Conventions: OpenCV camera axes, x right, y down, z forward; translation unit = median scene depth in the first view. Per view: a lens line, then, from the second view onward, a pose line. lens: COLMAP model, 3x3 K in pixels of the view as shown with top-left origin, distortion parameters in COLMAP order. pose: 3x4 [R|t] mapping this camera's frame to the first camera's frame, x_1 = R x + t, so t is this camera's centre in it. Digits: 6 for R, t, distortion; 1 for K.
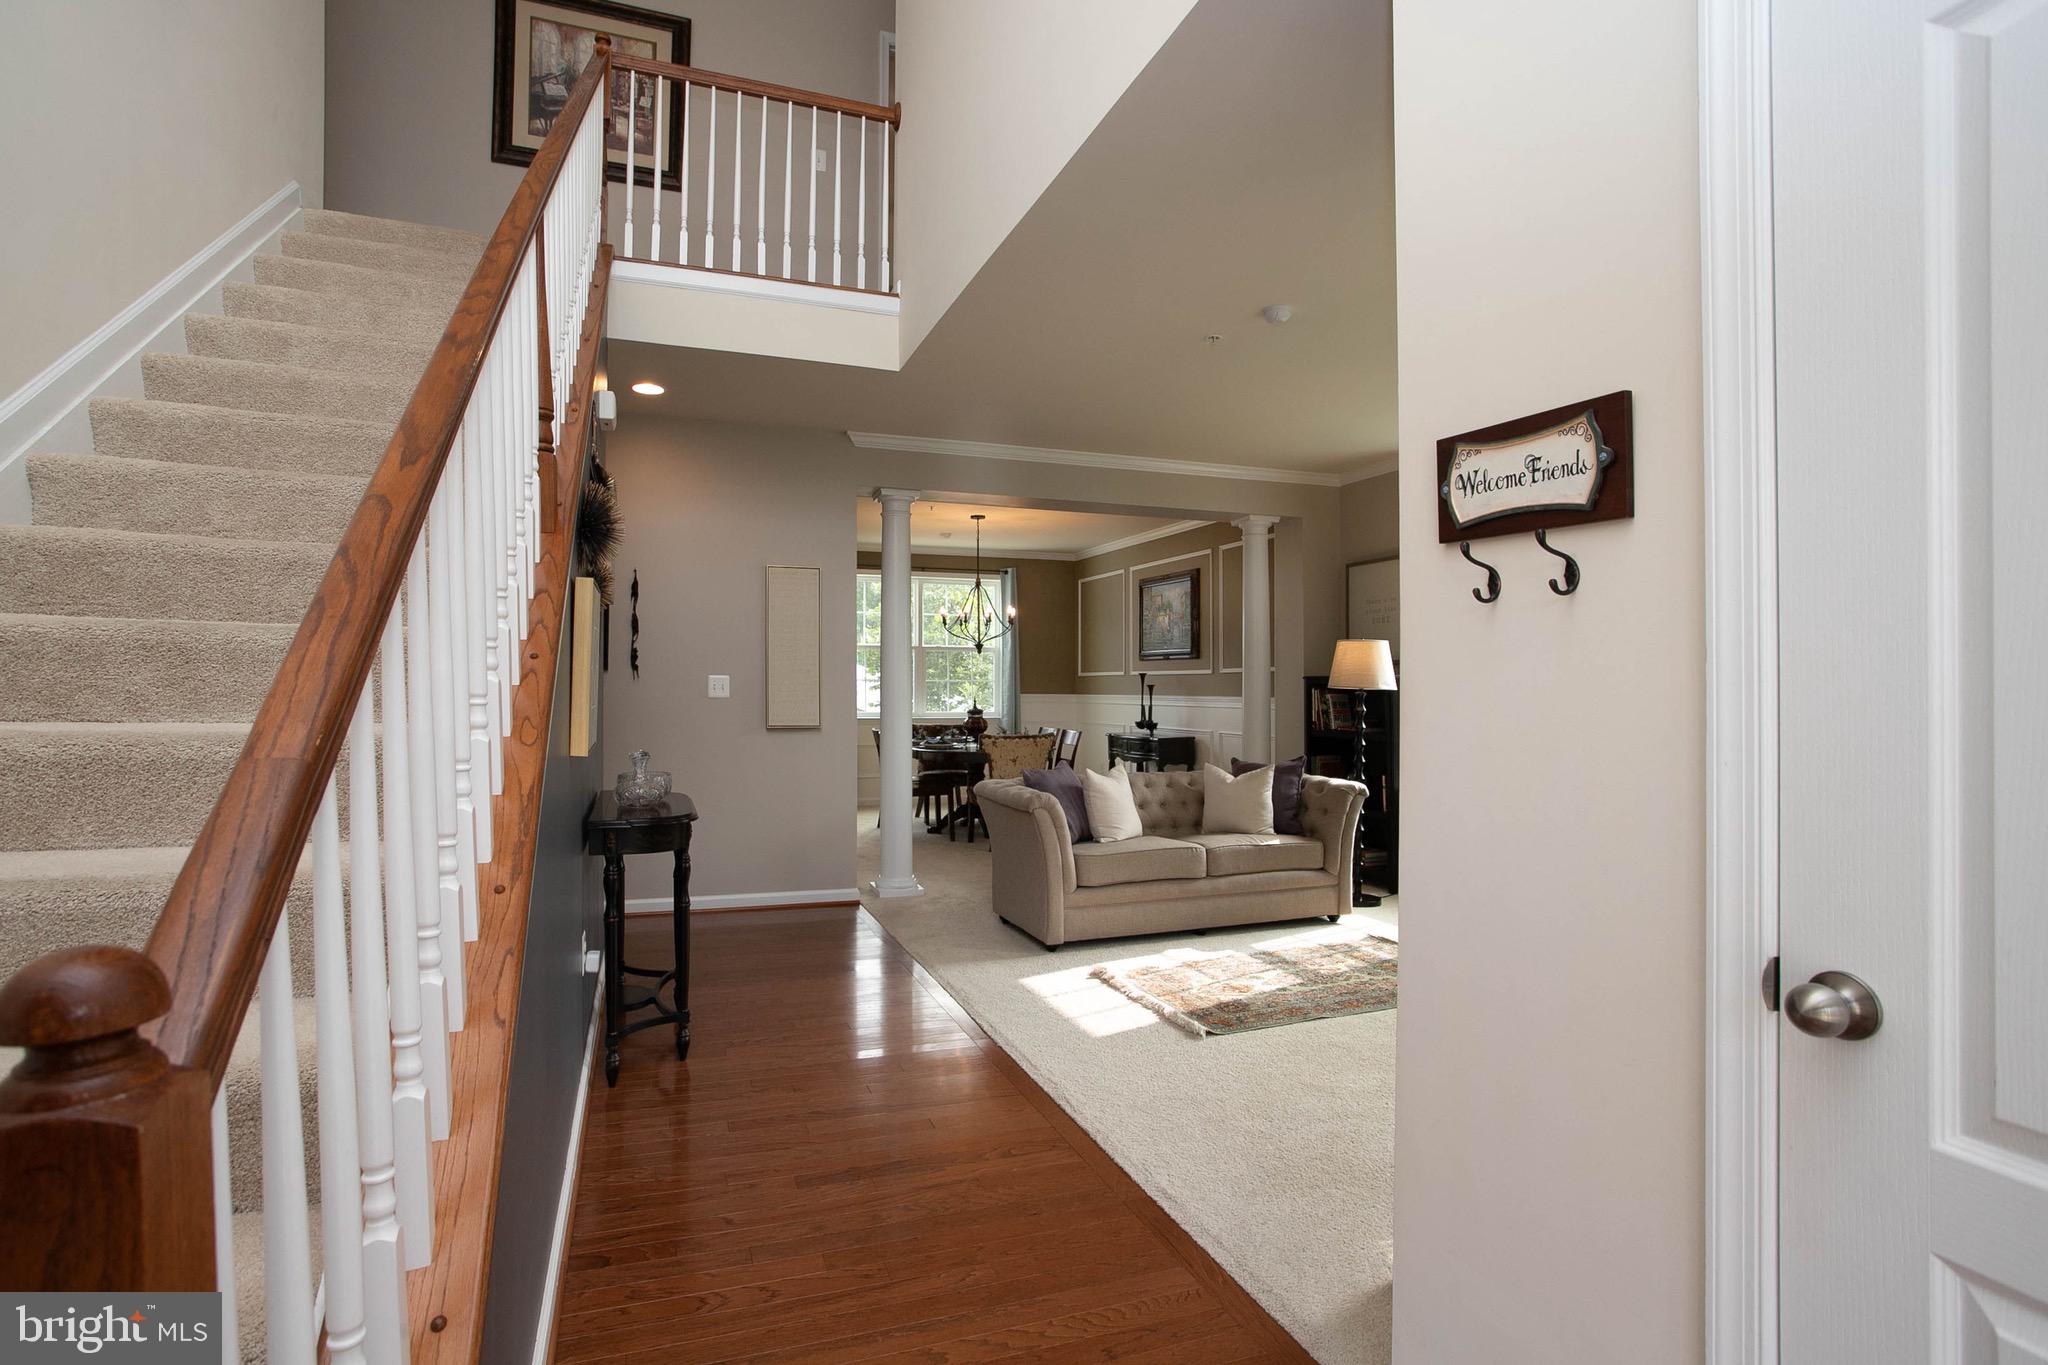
lens RADIAL K [[1027.6, 0, 1031.2], [0, 1027.6, 682.4], [0, 0, 1]] dist [-0.028743, 0.024807]
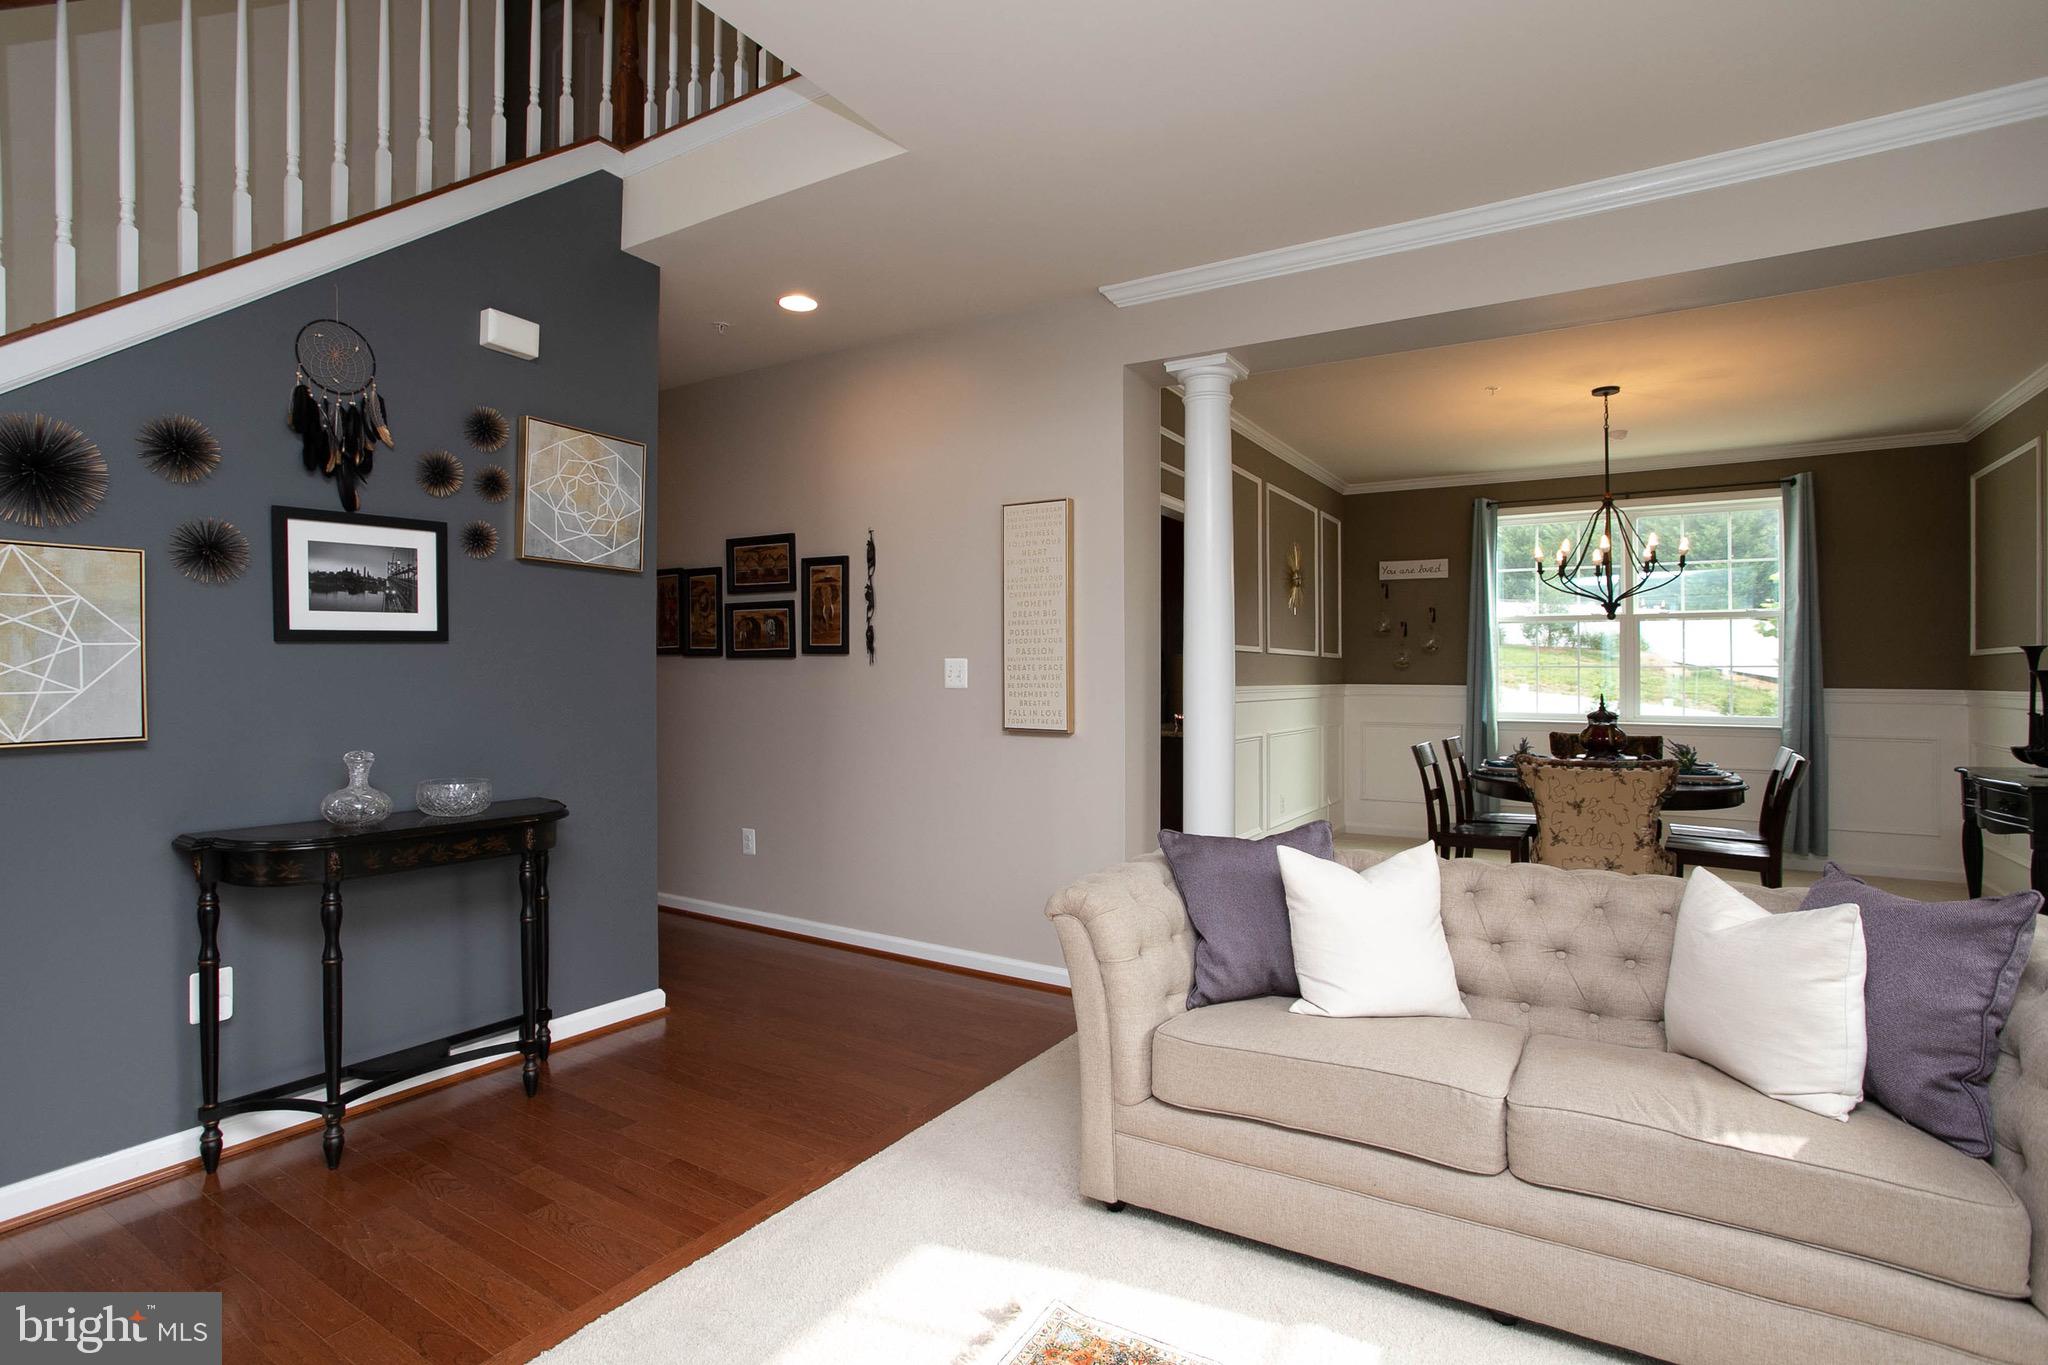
lens RADIAL K [[1027.6, 0, 1020.2], [0, 1027.6, 680.3], [0, 0, 1]] dist [-0.028743, 0.024807]
pose [[0.597546, 0.002596, -0.801830, 0.335686], [0.003156, 0.999979, 0.005590, 0.005149], [0.801828, -0.005870, 0.597526, 0.579848]]
